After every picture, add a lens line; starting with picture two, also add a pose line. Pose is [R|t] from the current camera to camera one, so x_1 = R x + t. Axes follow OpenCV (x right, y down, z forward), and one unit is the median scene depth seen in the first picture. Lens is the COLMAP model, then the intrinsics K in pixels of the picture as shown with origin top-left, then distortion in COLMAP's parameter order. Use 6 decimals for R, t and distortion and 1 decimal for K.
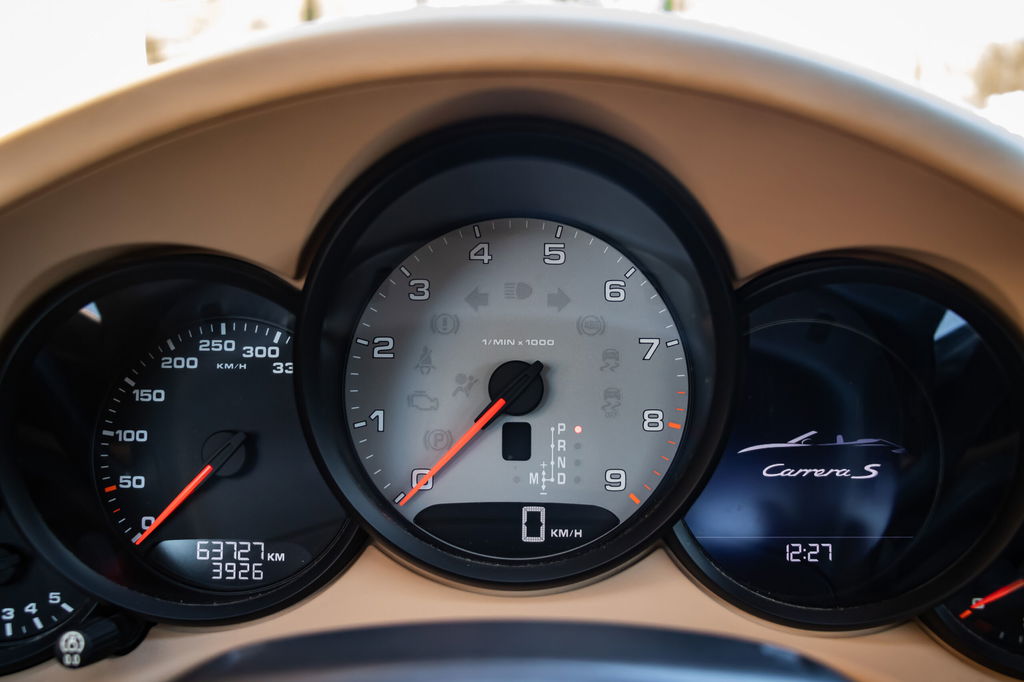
lens RADIAL K [[1135.5, 0, 515.3], [0, 1135.5, 339.3], [0, 0, 1]] dist [-0.071912, 0.000000]
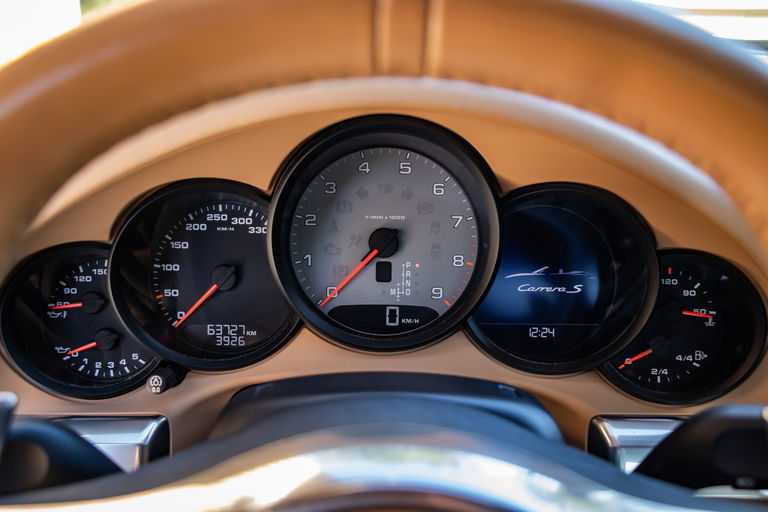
lens RADIAL K [[851.6, 0, 382.5], [0, 851.6, 256.9], [0, 0, 1]] dist [-0.071912, 0.000000]
pose [[0.999771, 0.005902, 0.020558, -0.028993], [-0.008455, 0.991946, 0.126381, -0.106755], [-0.019647, -0.126525, 0.991769, -0.357428]]
